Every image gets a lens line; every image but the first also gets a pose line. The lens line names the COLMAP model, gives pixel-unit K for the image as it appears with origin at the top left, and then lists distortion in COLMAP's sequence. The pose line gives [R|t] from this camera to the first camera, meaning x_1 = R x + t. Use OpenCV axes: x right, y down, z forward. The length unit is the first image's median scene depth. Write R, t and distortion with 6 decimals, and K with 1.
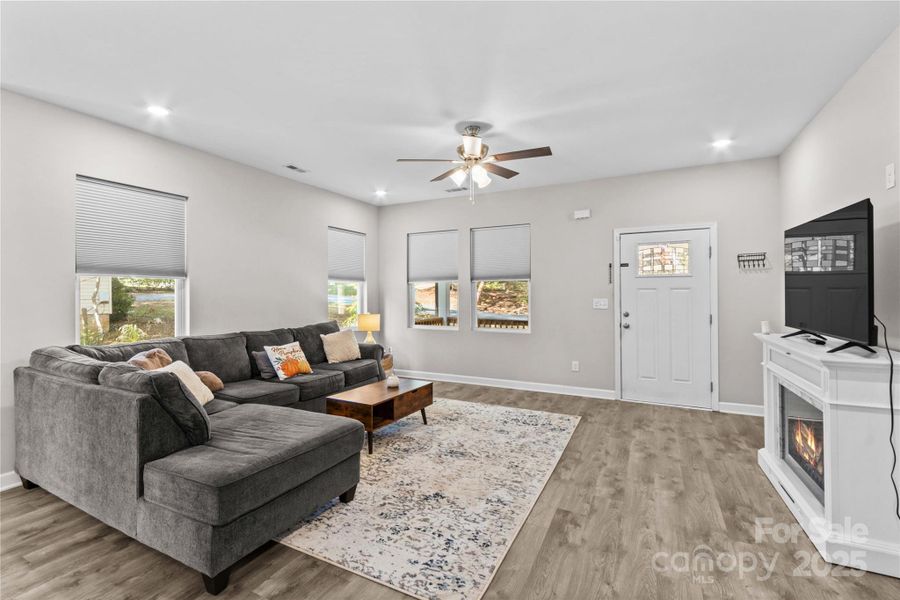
lens RADIAL K [[412.4, 0, 429.8], [0, 412.4, 287.1], [0, 0, 1]] dist [0.003718, -0.000175]
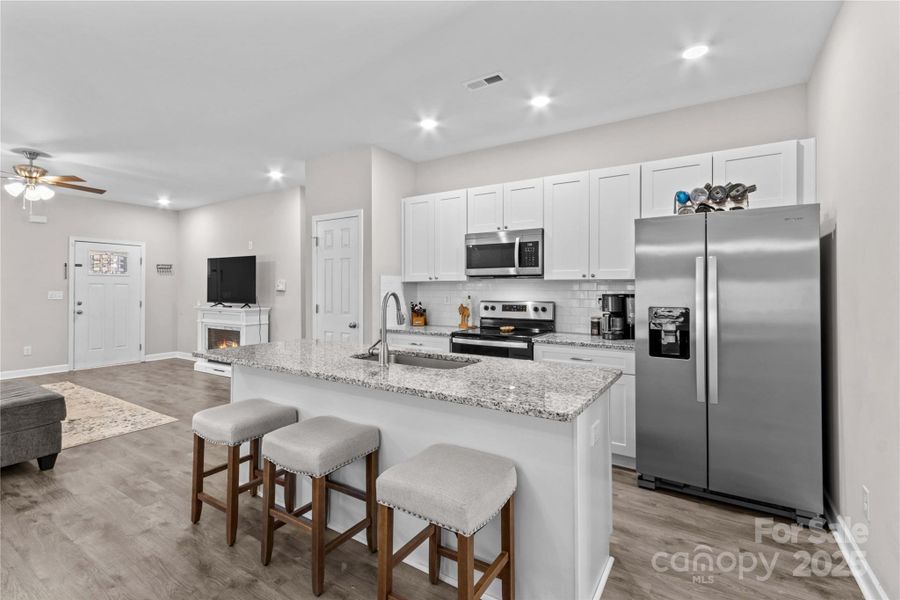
lens RADIAL K [[418.9, 0, 429.8], [0, 418.9, 285.3], [0, 0, 1]] dist [0.014057, -0.000022]
pose [[0.100209, 0.012274, 0.994891, -1.005012], [-0.014953, 0.999830, -0.010828, 0.009807], [-0.994854, -0.013791, 0.100376, -0.315371]]
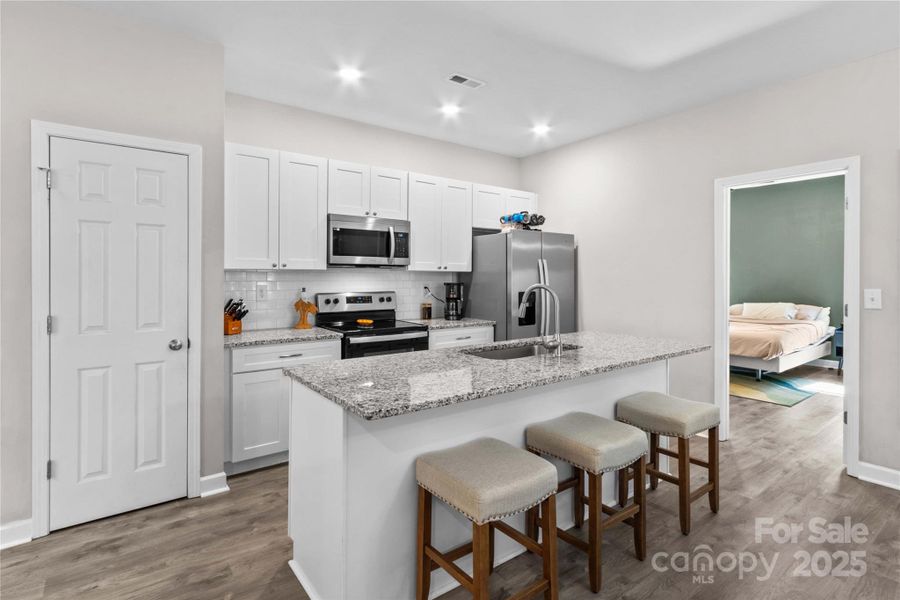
lens RADIAL K [[453.1, 0, 452.8], [0, 453.1, 275.7], [0, 0, 1]] dist [0.002078, -0.000063]
pose [[-0.906801, 0.002082, 0.421553, -0.561083], [-0.004186, 0.999894, -0.013944, 0.010063], [-0.421537, -0.014409, -0.906697, 0.479664]]
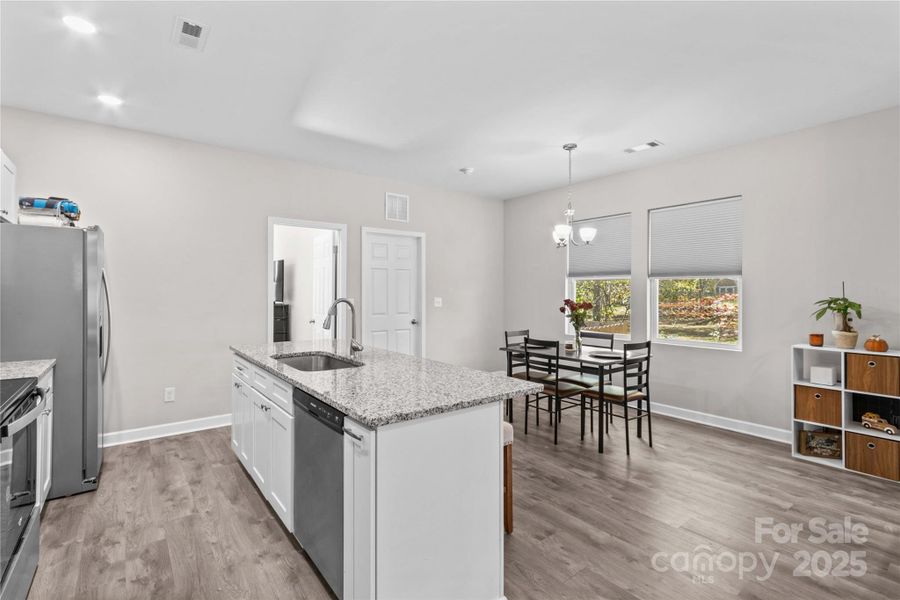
lens RADIAL K [[410.8, 0, 428.5], [0, 410.8, 291.4], [0, 0, 1]] dist [0.009940, -0.000329]
pose [[-0.425879, 0.000968, -0.904780, 0.200152], [0.011342, 0.999927, -0.004268, 0.004301], [0.904709, -0.012079, -0.425859, 0.249710]]
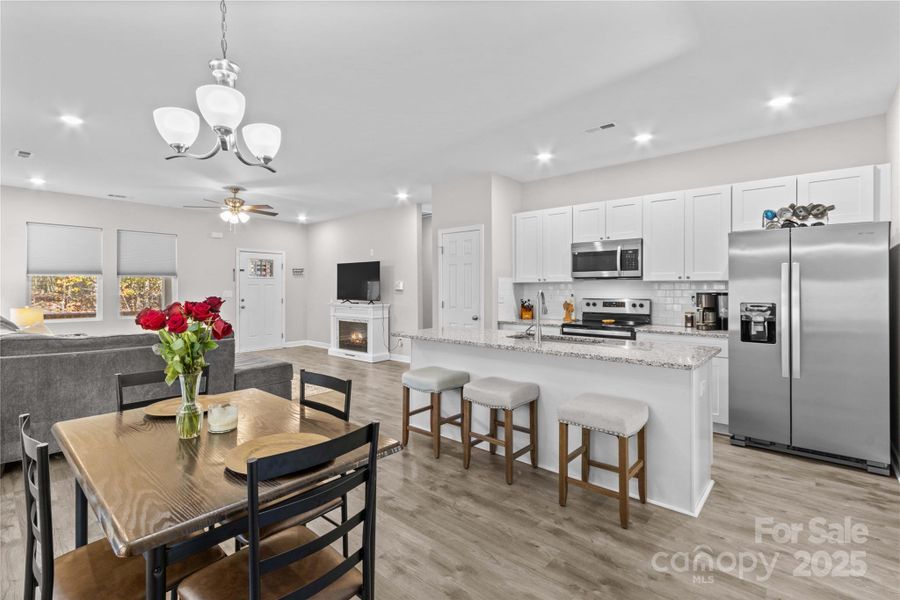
lens RADIAL K [[412.4, 0, 429.8], [0, 412.4, 287.1], [0, 0, 1]] dist [0.003718, -0.000175]
pose [[0.245584, 0.007034, 0.969350, -1.283702], [-0.014032, 0.999895, -0.003701, 0.012510], [-0.969274, -0.012693, 0.245657, -0.184270]]
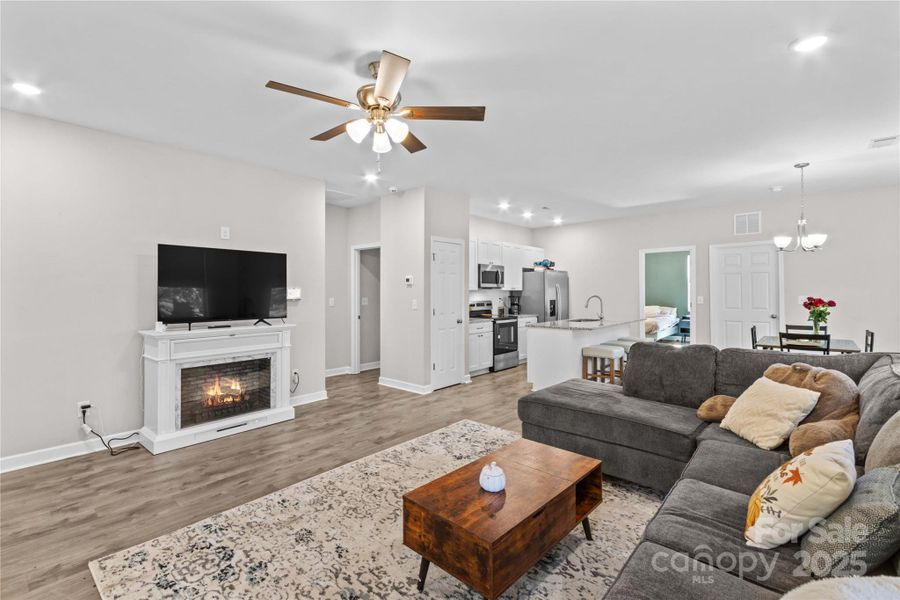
lens RADIAL K [[410.8, 0, 428.5], [0, 410.8, 291.4], [0, 0, 1]] dist [0.009940, -0.000329]
pose [[-0.968503, 0.010111, 0.248795, -0.148250], [0.006362, 0.999854, -0.015867, 0.019398], [-0.248919, -0.013785, -0.968426, 1.605790]]
